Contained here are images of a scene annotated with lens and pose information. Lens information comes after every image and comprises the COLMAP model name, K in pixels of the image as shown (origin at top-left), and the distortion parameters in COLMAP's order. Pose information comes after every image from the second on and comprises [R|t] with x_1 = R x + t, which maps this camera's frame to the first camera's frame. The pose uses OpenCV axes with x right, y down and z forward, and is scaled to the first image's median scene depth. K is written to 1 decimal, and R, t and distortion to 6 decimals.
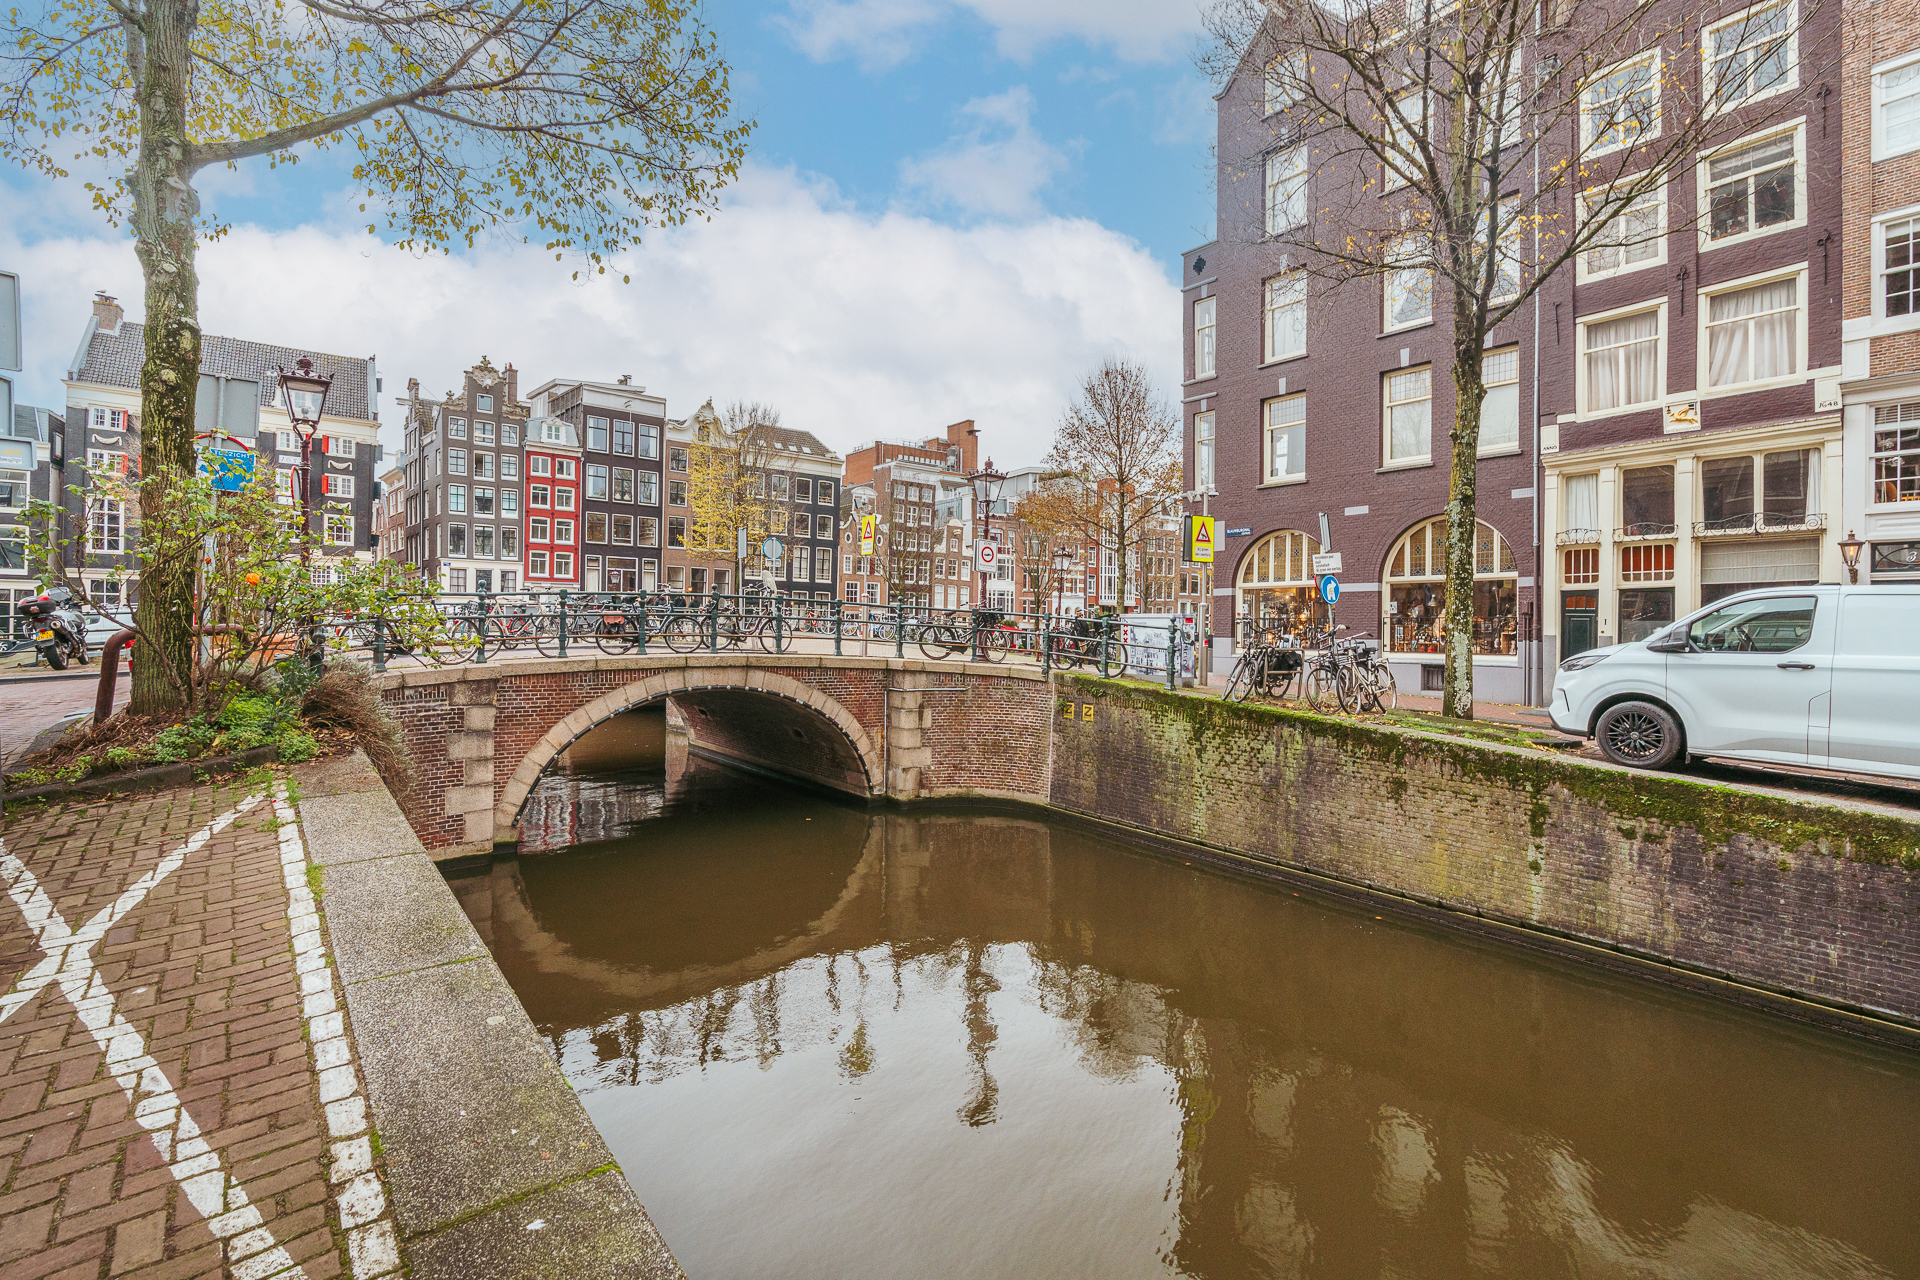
lens RADIAL K [[893.1, 0, 938.9], [0, 893.1, 602.7], [0, 0, 1]] dist [0.005369, 0.000583]
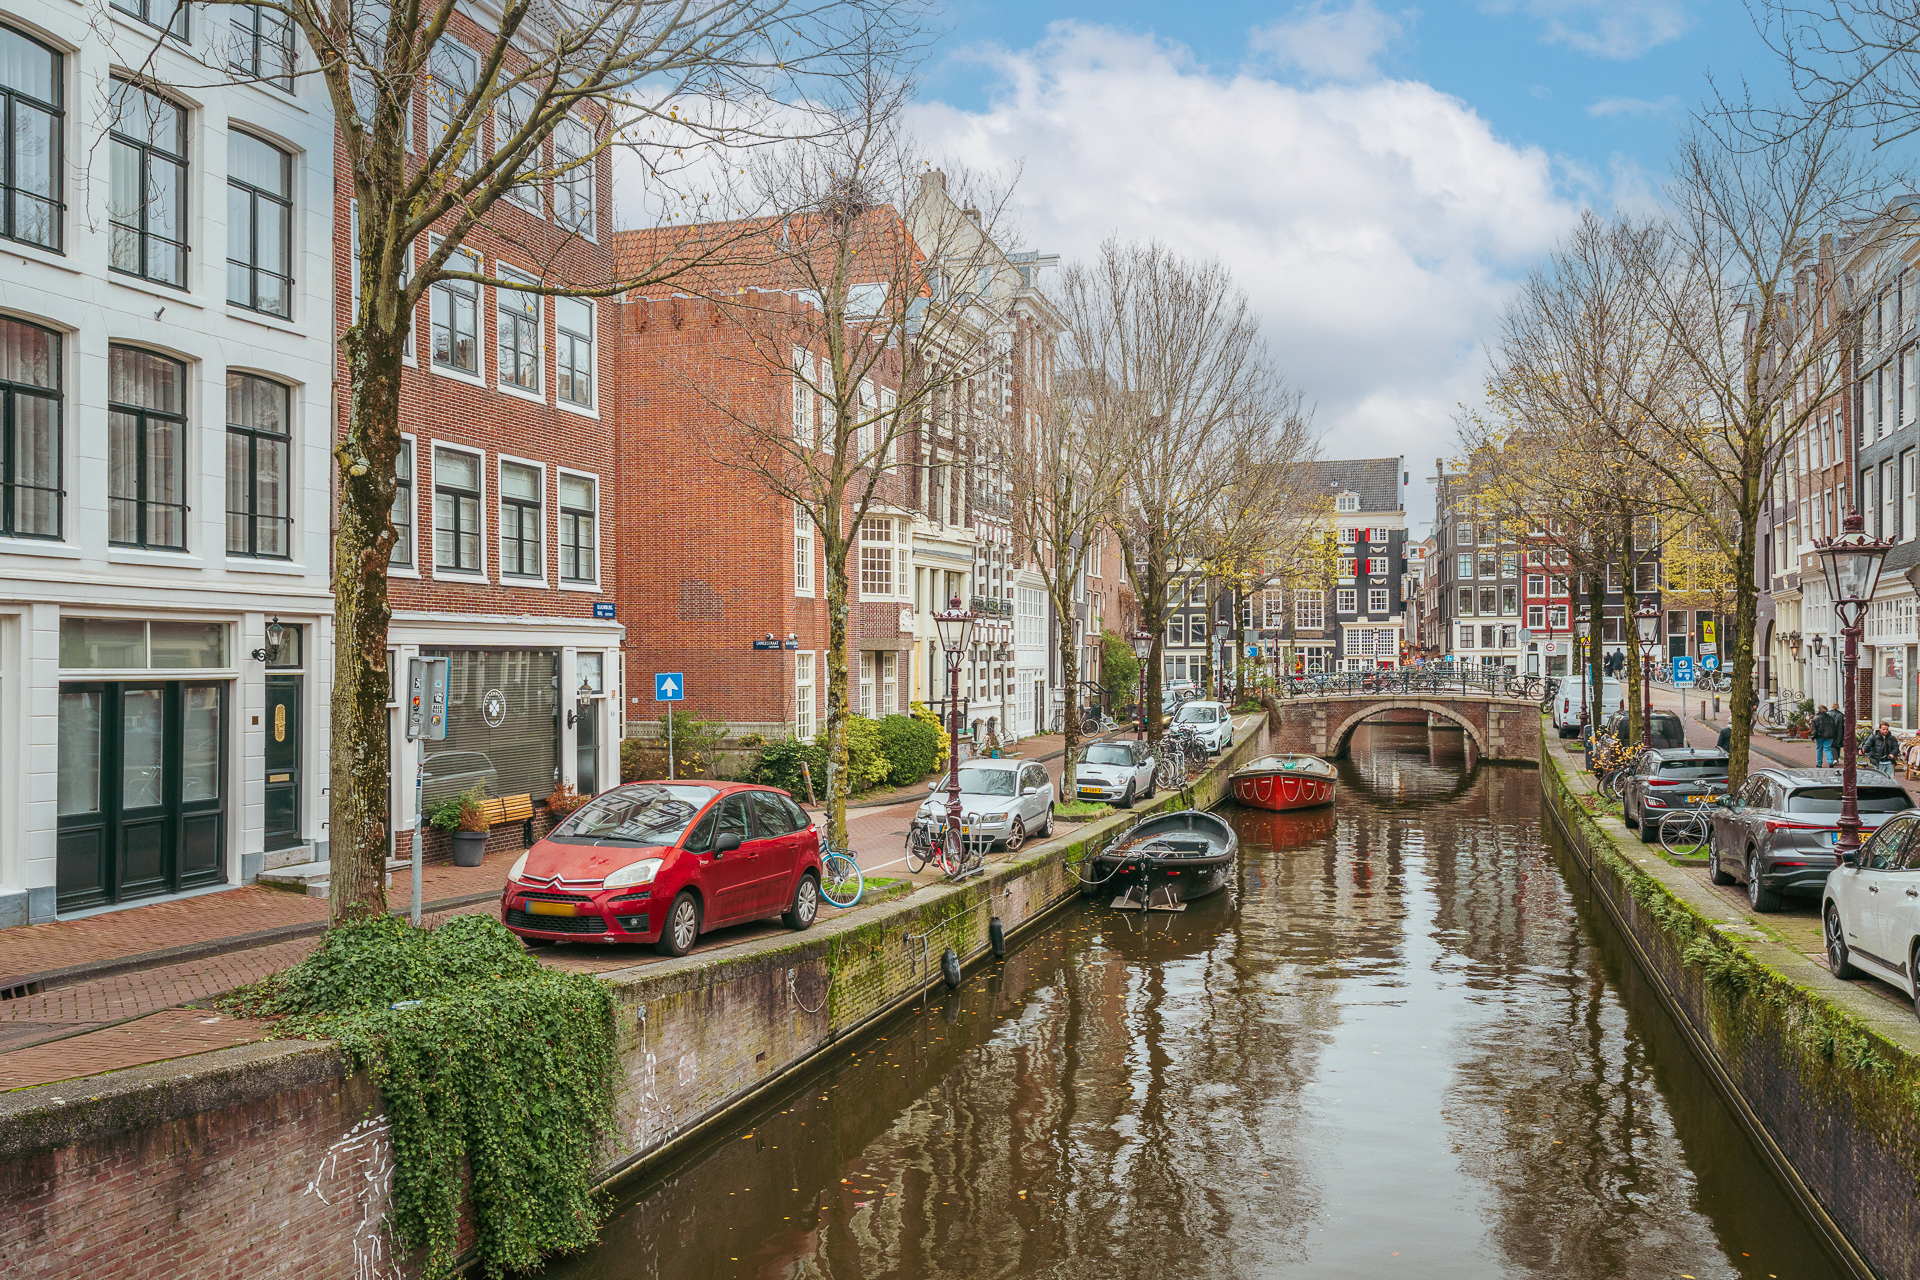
lens RADIAL K [[1547.4, 0, 961.5], [0, 1547.4, 640.7], [0, 0, 1]] dist [0.000130, 0.000517]
pose [[0.585586, -0.022854, -0.810288, 0.774893], [0.035337, 0.999372, -0.002650, -0.039131], [0.809840, -0.027082, 0.586026, -0.785023]]
